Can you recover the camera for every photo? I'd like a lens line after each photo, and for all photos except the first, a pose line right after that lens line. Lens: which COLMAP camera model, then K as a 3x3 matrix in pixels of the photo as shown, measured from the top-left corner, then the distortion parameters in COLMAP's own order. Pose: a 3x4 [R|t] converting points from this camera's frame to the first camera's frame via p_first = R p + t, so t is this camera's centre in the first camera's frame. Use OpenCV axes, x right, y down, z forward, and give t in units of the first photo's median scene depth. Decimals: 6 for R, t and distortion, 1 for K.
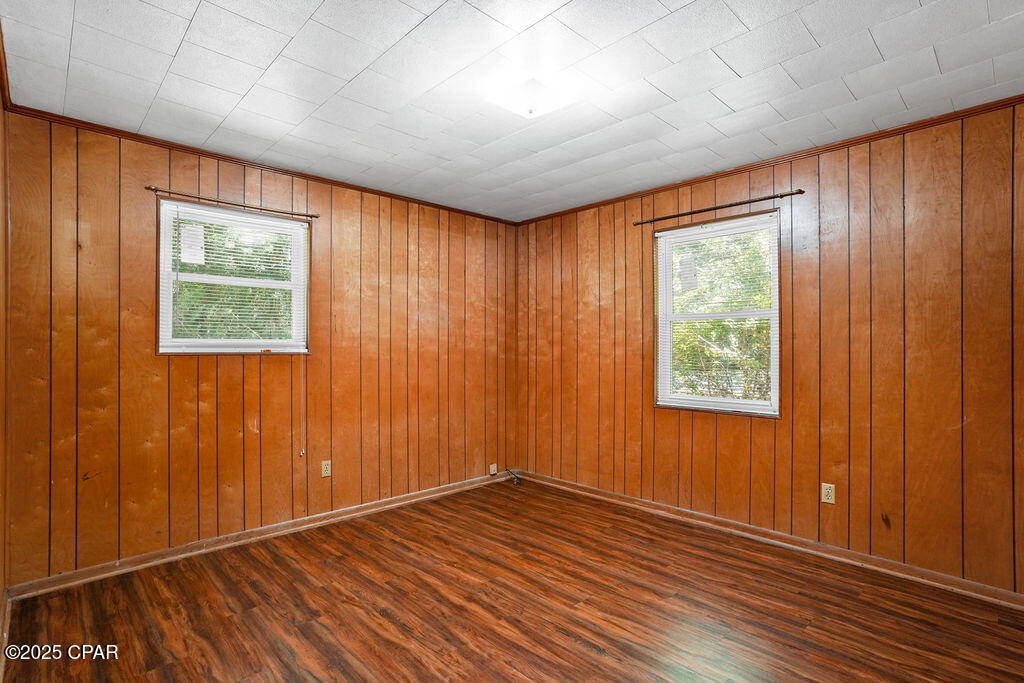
lens RADIAL K [[510.2, 0, 511.6], [0, 510.2, 344.2], [0, 0, 1]] dist [-0.047255, 0.026039]
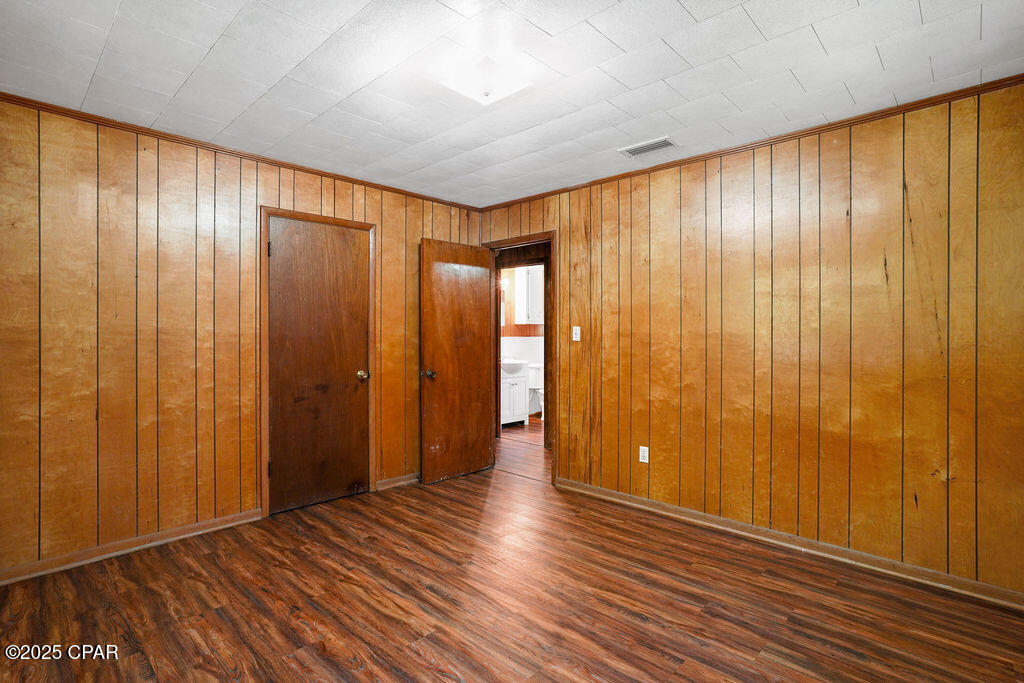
lens RADIAL K [[510.2, 0, 511.7], [0, 510.2, 338.8], [0, 0, 1]] dist [-0.047255, 0.026039]
pose [[-0.999054, -0.001111, -0.043472, 0.030789], [-0.001205, 0.999997, 0.002129, 0.010630], [0.043470, 0.002179, -0.999052, 1.896887]]
